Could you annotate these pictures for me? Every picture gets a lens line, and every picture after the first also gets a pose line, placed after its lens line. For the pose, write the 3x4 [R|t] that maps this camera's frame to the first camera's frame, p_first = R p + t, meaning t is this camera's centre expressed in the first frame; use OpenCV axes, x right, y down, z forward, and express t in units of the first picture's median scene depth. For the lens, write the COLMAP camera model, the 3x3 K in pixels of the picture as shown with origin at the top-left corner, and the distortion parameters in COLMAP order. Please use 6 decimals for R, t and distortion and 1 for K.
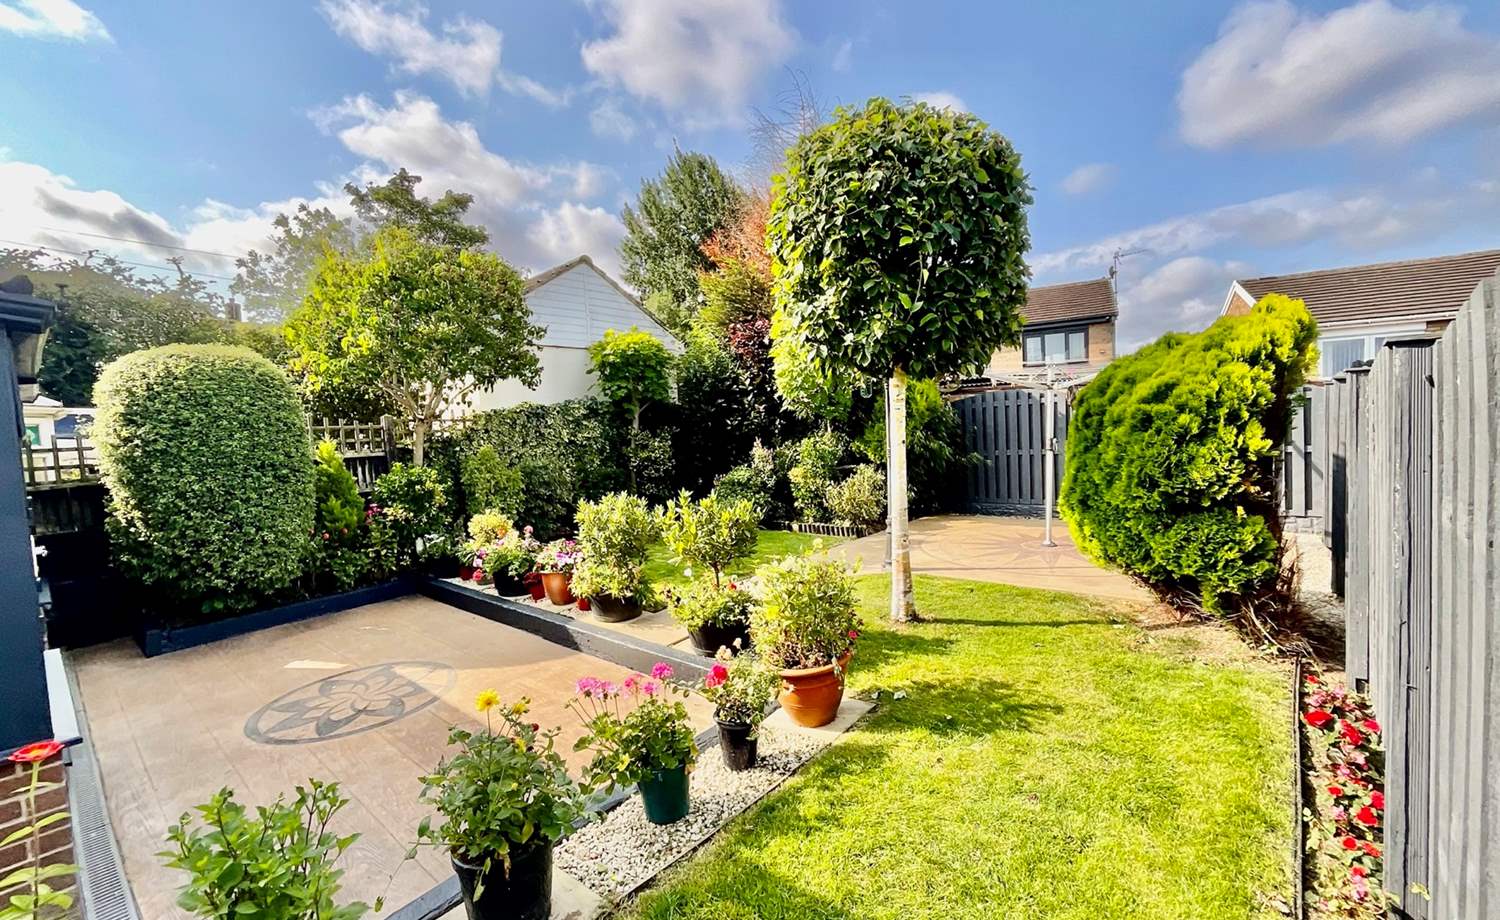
lens RADIAL K [[606.3, 0, 750.0], [0, 606.3, 460.0], [0, 0, 1]] dist [-0.002040, -0.000346]
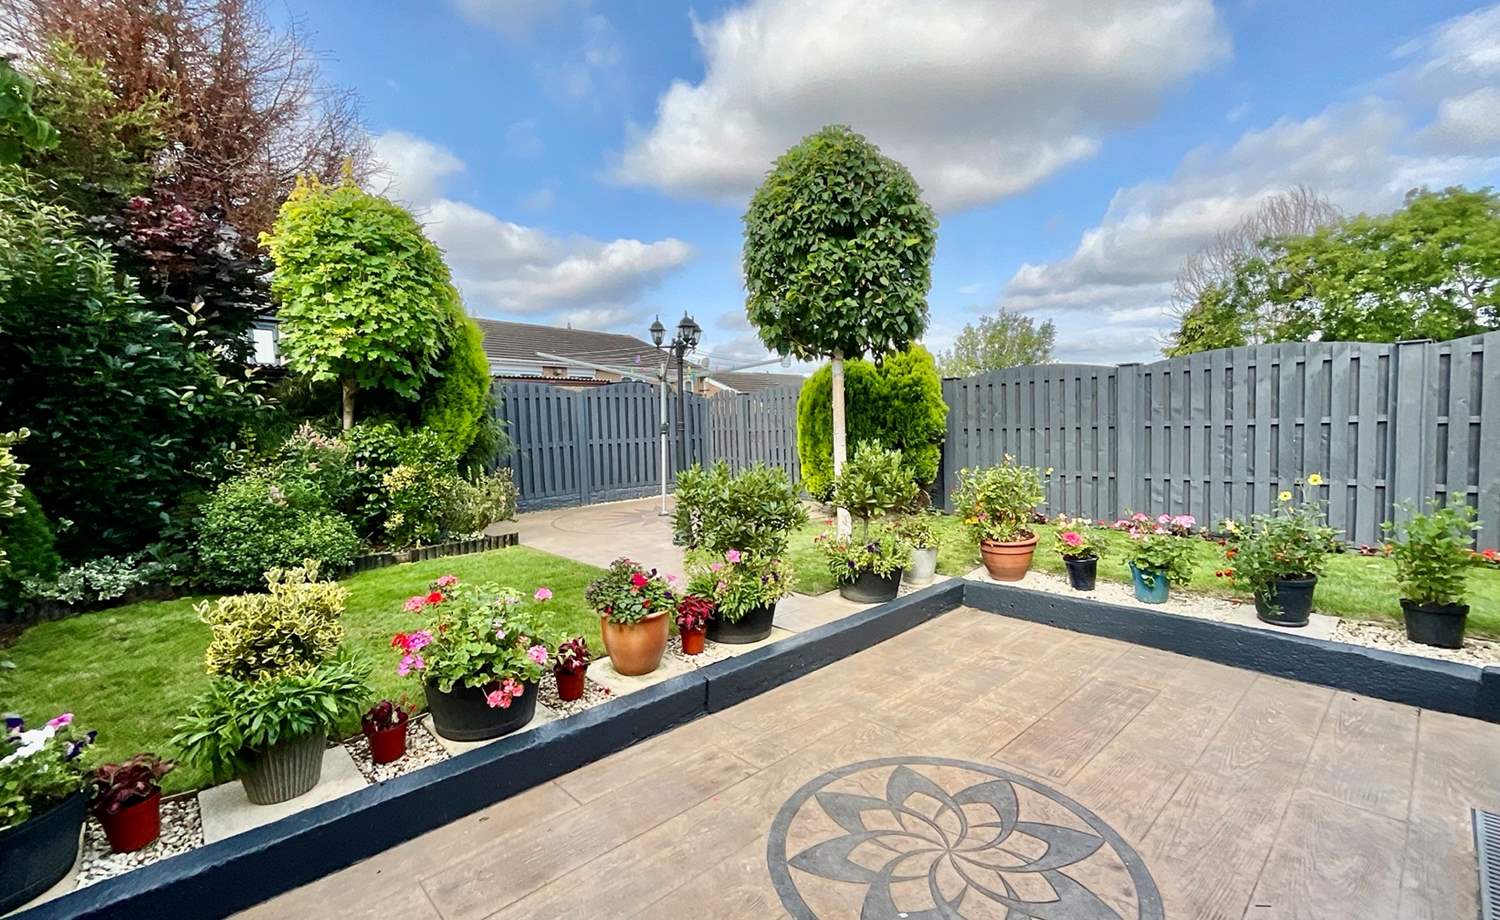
lens RADIAL K [[606.3, 0, 750.0], [0, 606.3, 460.0], [0, 0, 1]] dist [-0.002040, -0.000346]
pose [[0.143707, -0.033062, 0.989068, -1.245472], [0.067314, 0.997454, 0.023561, 0.040758], [-0.987328, 0.063192, 0.145566, 1.146795]]
